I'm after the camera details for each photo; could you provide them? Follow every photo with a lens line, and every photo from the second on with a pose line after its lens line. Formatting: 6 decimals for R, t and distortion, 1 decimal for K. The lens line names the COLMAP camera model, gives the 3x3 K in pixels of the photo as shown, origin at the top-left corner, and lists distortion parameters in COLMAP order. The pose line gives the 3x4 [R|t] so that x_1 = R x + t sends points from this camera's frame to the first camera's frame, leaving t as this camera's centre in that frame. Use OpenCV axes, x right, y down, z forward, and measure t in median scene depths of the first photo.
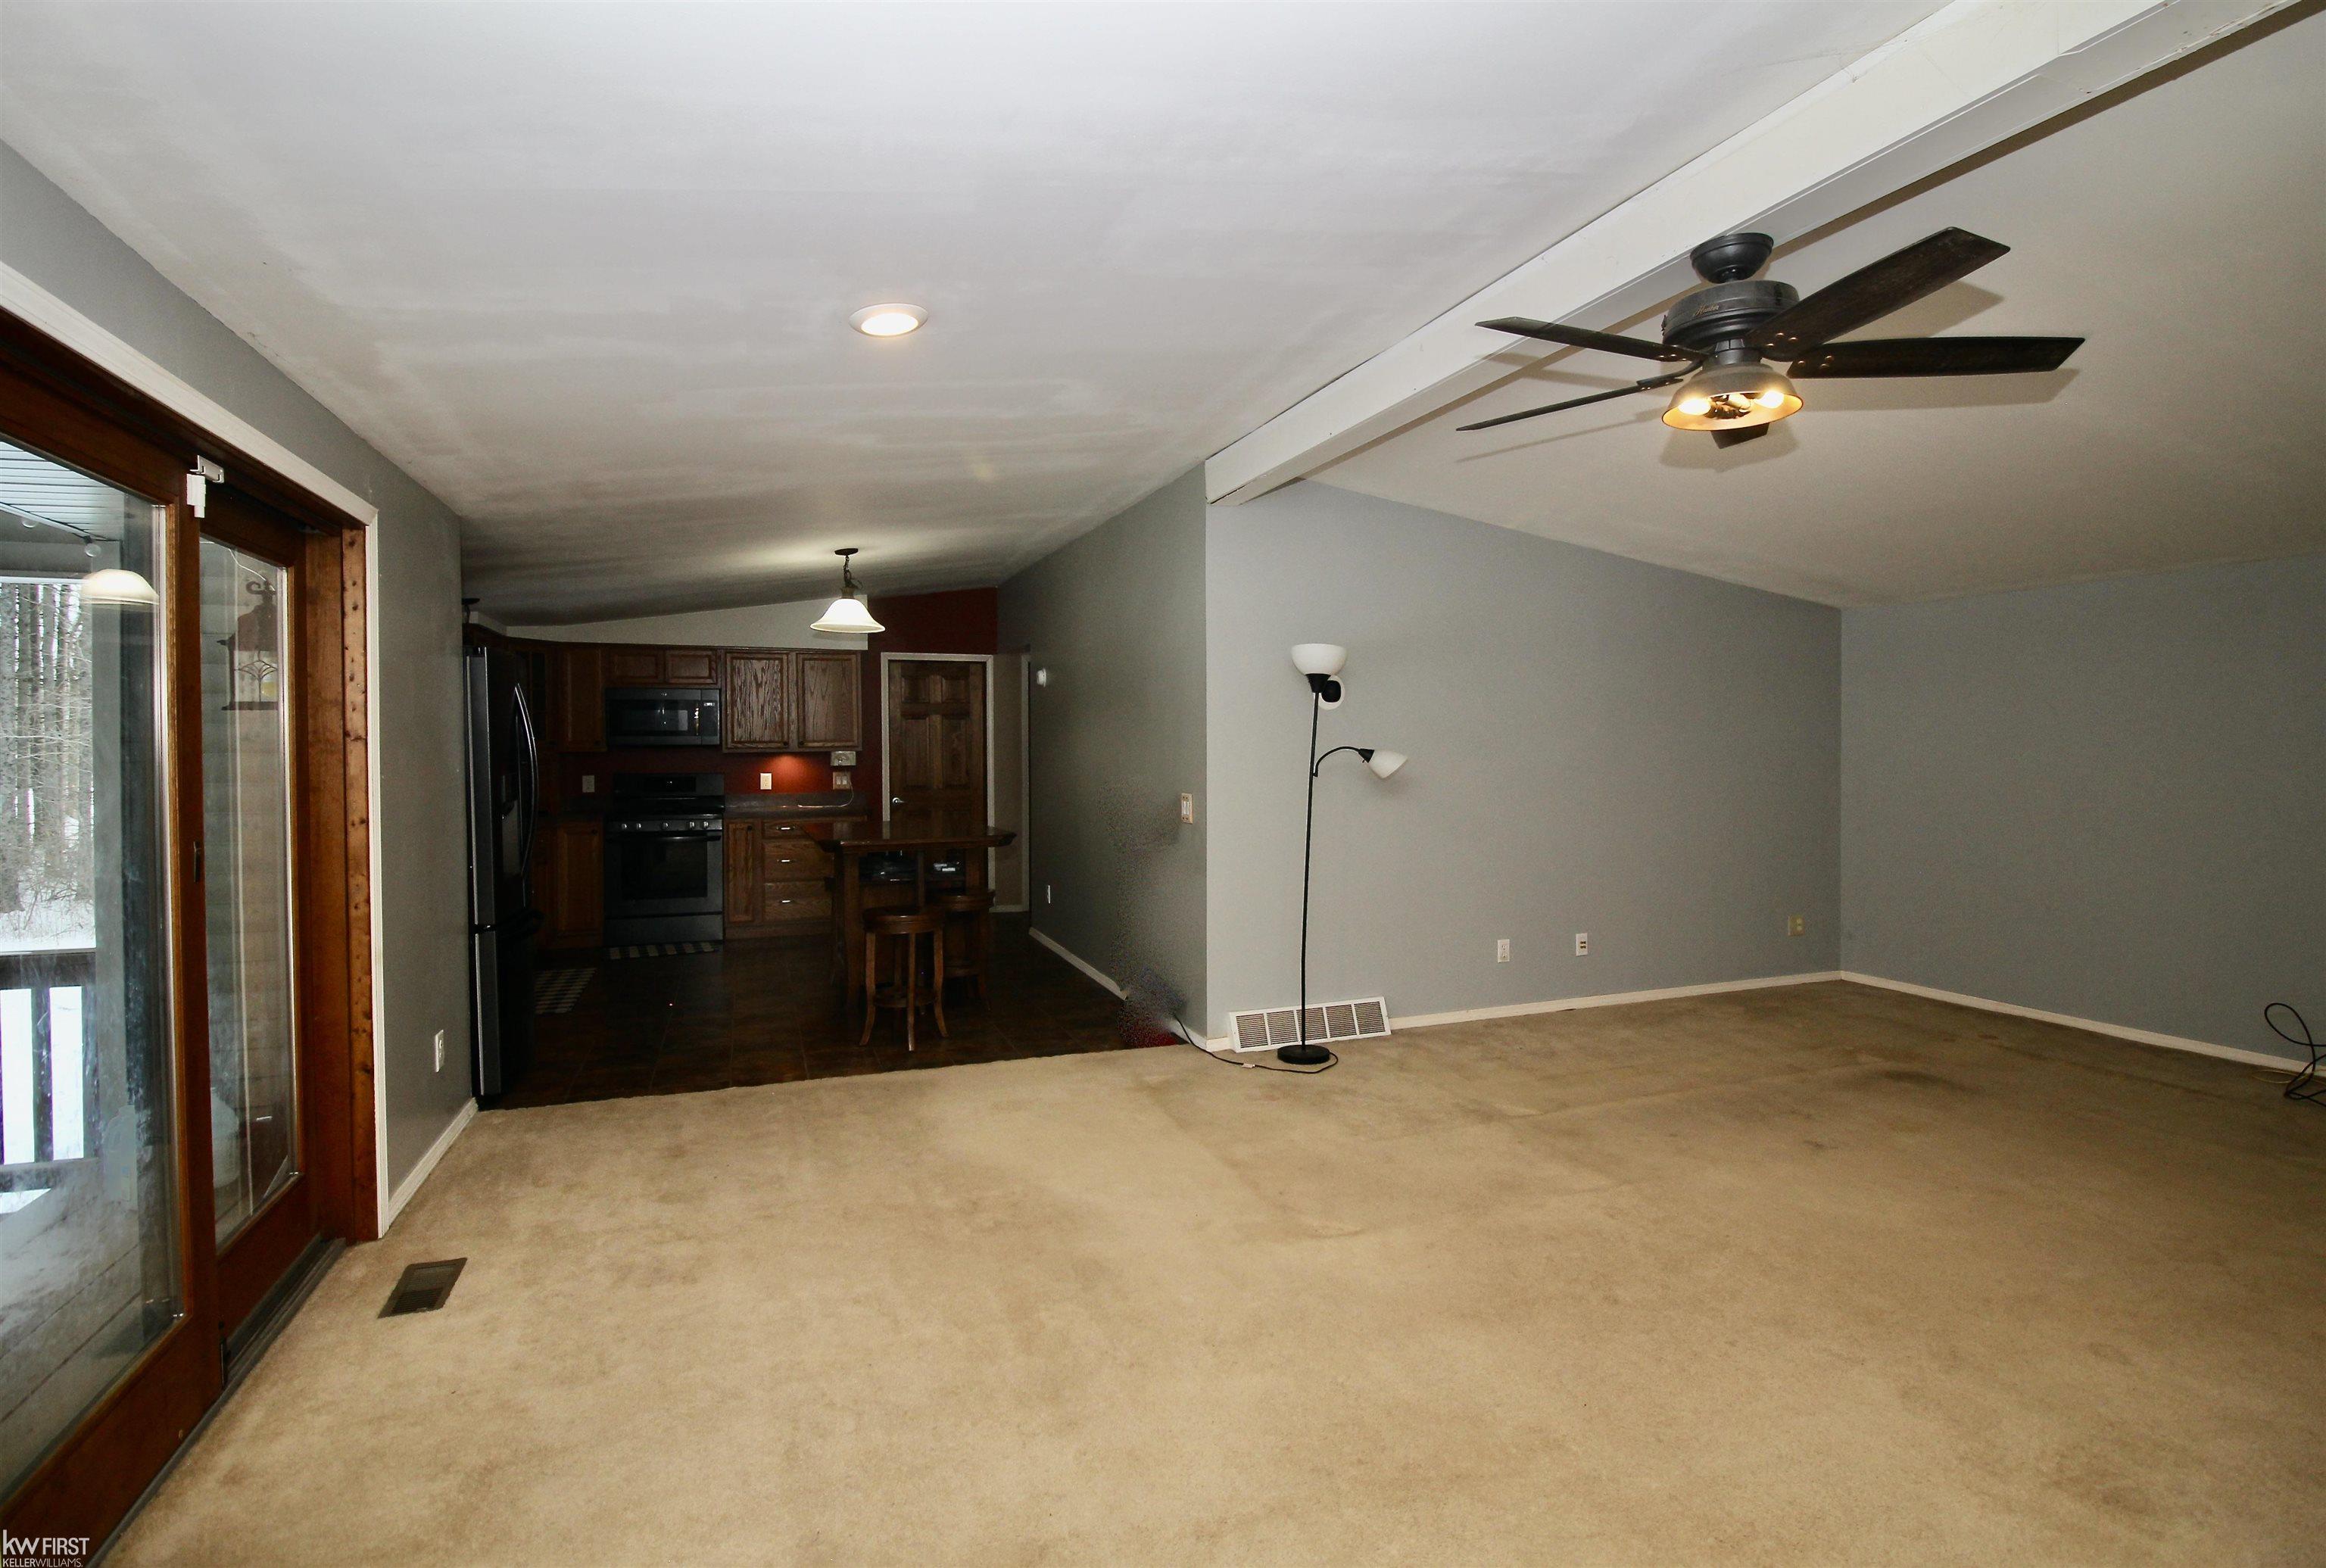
lens RADIAL K [[1146.1, 0, 1171.7], [0, 1146.1, 776.7], [0, 0, 1]] dist [0.004729, 0.000071]
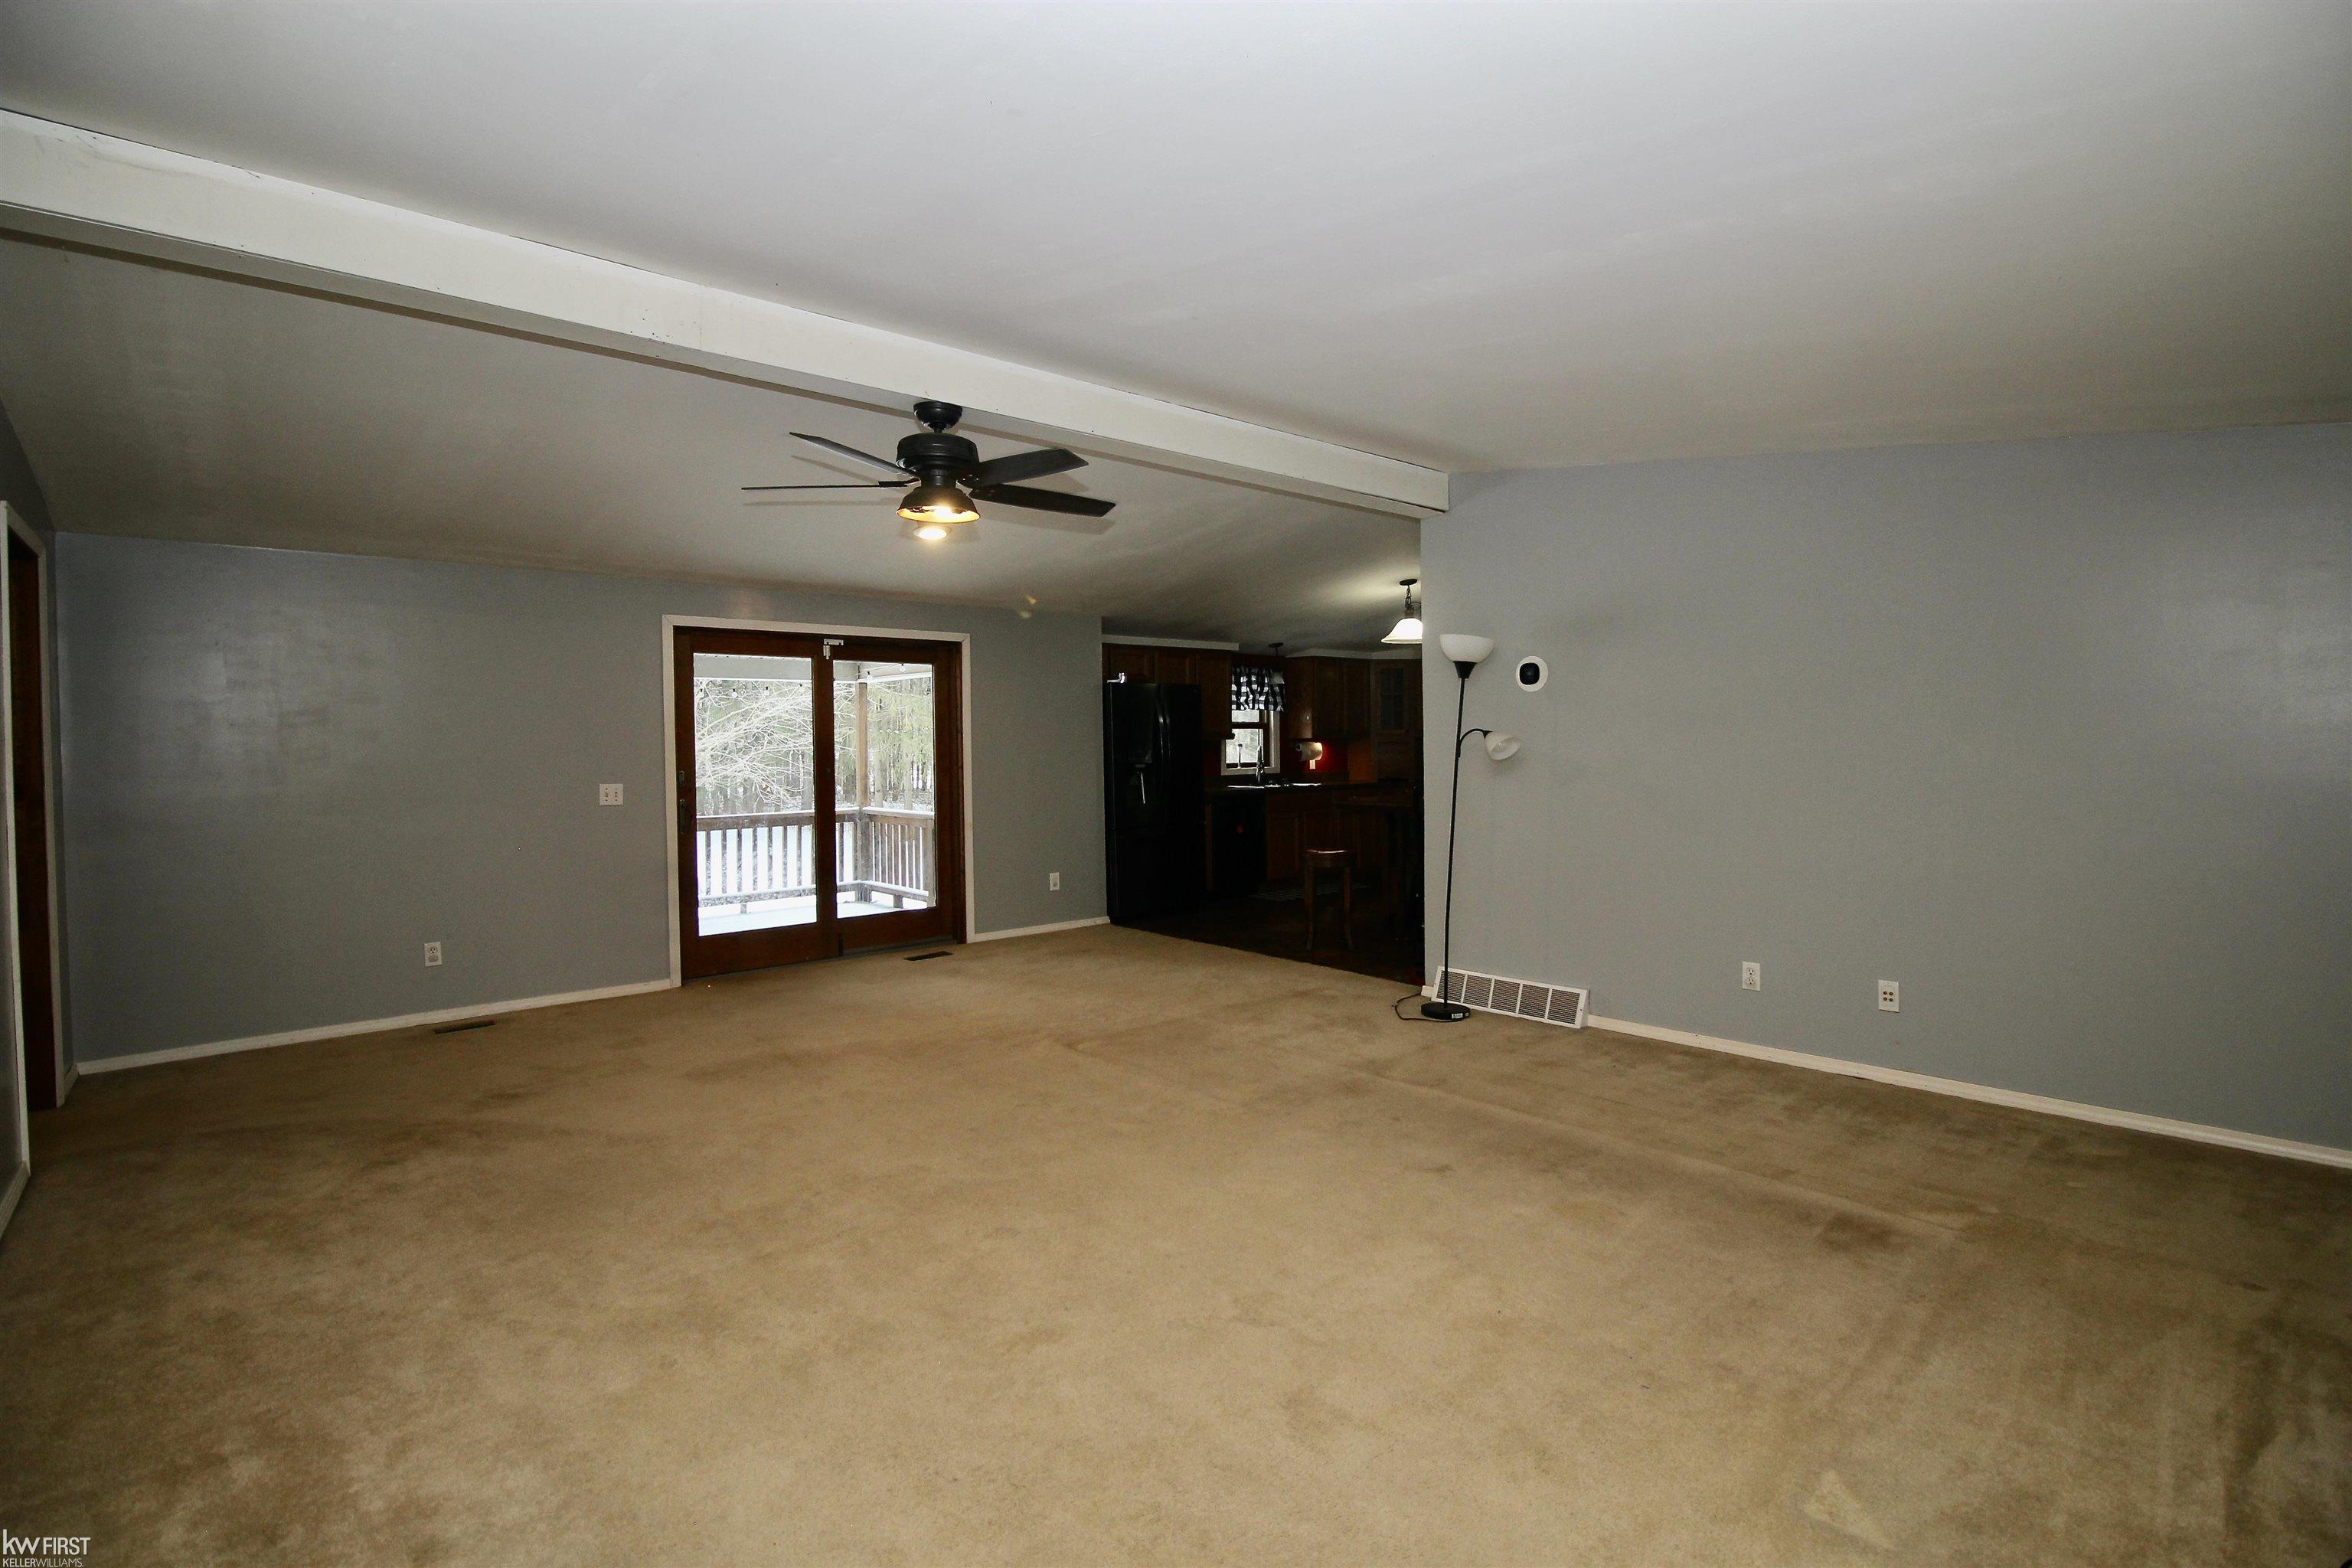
lens RADIAL K [[1123.0, 0, 1179.6], [0, 1123.0, 776.7], [0, 0, 1]] dist [-0.001402, 0.000021]
pose [[0.350585, 0.028050, -0.936111, 1.003317], [-0.017675, 0.999572, 0.023332, -0.000983], [0.936364, 0.008366, 0.350930, 0.384131]]
